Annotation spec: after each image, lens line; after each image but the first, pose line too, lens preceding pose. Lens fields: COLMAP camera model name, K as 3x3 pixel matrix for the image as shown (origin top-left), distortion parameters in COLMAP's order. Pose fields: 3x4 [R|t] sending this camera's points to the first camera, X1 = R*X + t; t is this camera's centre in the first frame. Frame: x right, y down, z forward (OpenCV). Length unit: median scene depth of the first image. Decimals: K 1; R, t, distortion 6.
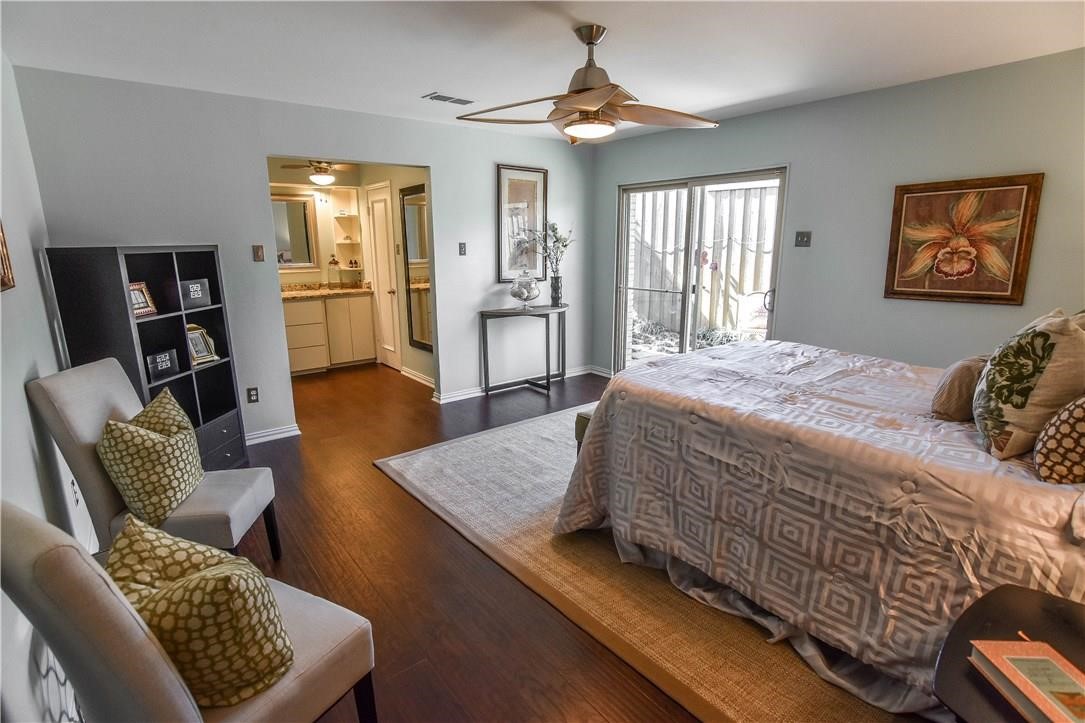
lens RADIAL K [[530.1, 0, 541.1], [0, 530.1, 364.6], [0, 0, 1]] dist [-0.027836, 0.008698]
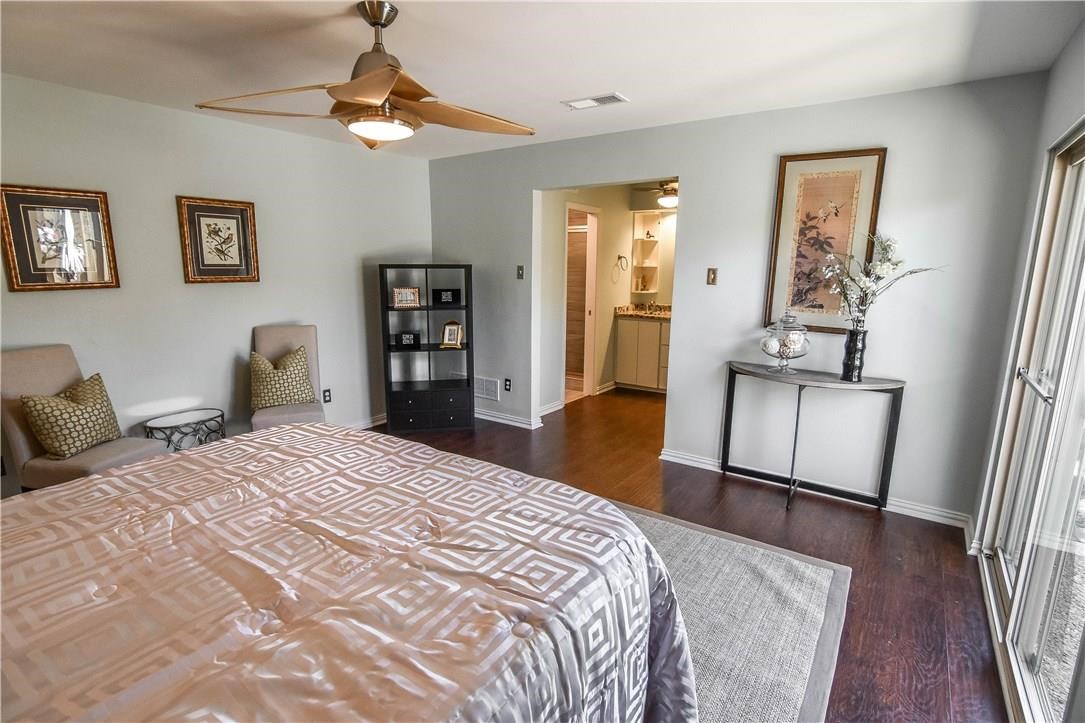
lens RADIAL K [[530.1, 0, 548.8], [0, 530.1, 368.8], [0, 0, 1]] dist [-0.027836, 0.008698]
pose [[0.287152, 0.197379, -0.937329, 0.417573], [-0.230263, 0.964070, 0.132469, -0.106627], [0.929797, 0.177793, 0.322284, 0.434802]]
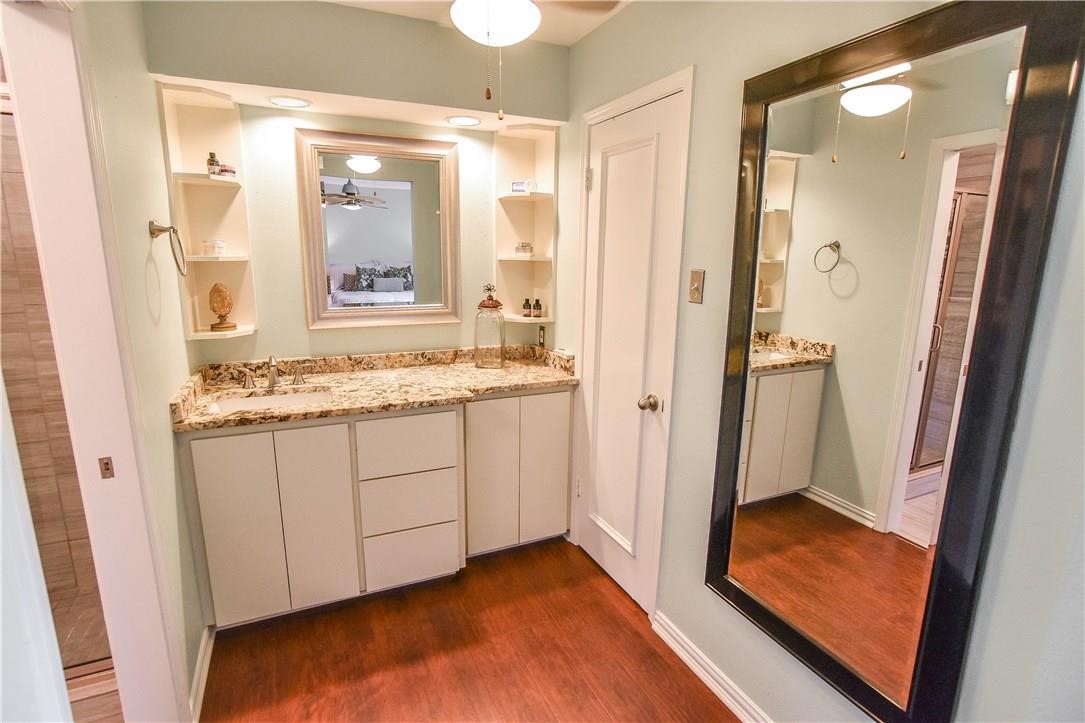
lens RADIAL K [[530.1, 0, 543.3], [0, 530.1, 363.5], [0, 0, 1]] dist [-0.027836, 0.008698]
pose [[0.975316, 0.067163, -0.210352, -0.270225], [-0.072715, 0.997176, -0.018760, -0.147589], [0.208498, 0.033593, 0.977446, 0.622109]]
